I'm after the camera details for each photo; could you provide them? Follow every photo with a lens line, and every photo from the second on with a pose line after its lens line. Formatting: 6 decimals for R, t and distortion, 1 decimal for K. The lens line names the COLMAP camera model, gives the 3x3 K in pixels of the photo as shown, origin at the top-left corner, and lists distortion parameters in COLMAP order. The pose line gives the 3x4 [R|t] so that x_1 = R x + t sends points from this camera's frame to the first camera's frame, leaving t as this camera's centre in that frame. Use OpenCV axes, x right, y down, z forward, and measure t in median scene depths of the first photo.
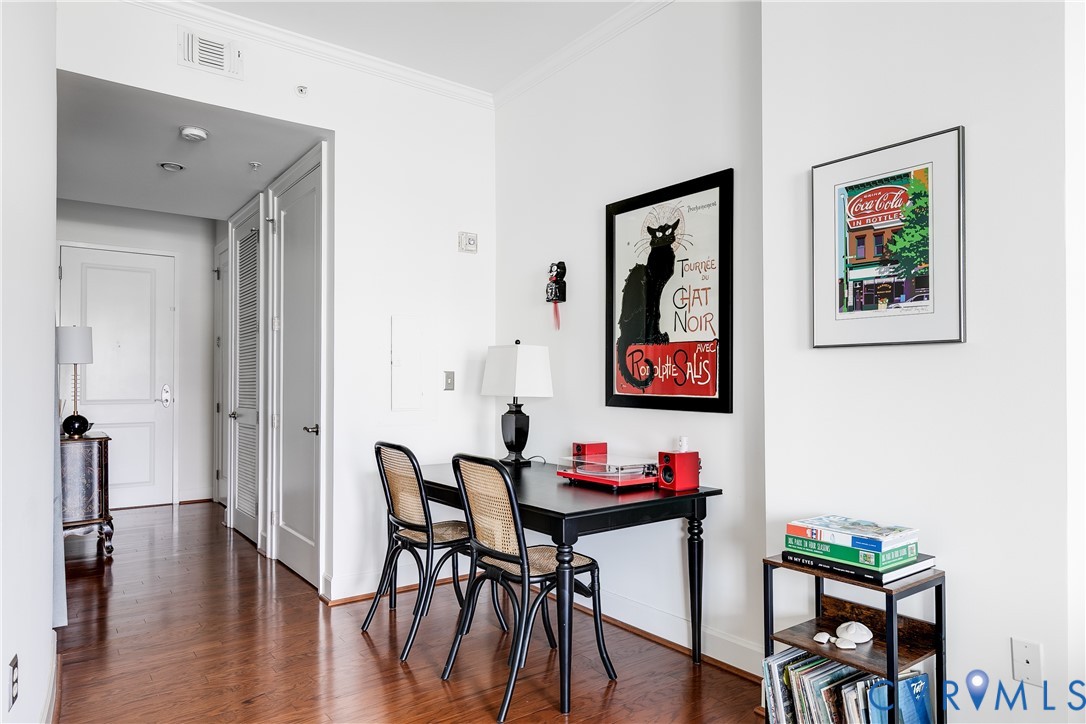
lens RADIAL K [[668.0, 0, 537.2], [0, 668.0, 367.3], [0, 0, 1]] dist [0.006244, -0.003147]
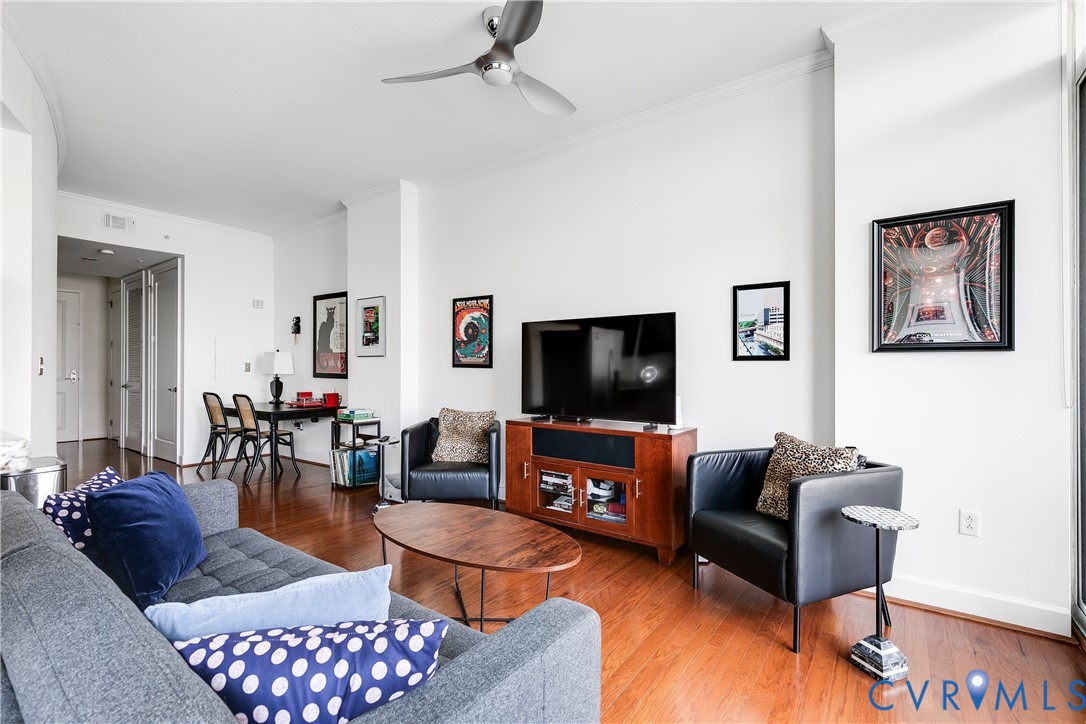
lens RADIAL K [[488.6, 0, 549.4], [0, 488.6, 363.4], [0, 0, 1]] dist [-0.002407, -0.000429]
pose [[0.951218, 0.003400, 0.308501, 0.372238], [-0.006828, 0.999926, 0.010032, -0.017738], [-0.308444, -0.011649, 0.951171, -0.973610]]
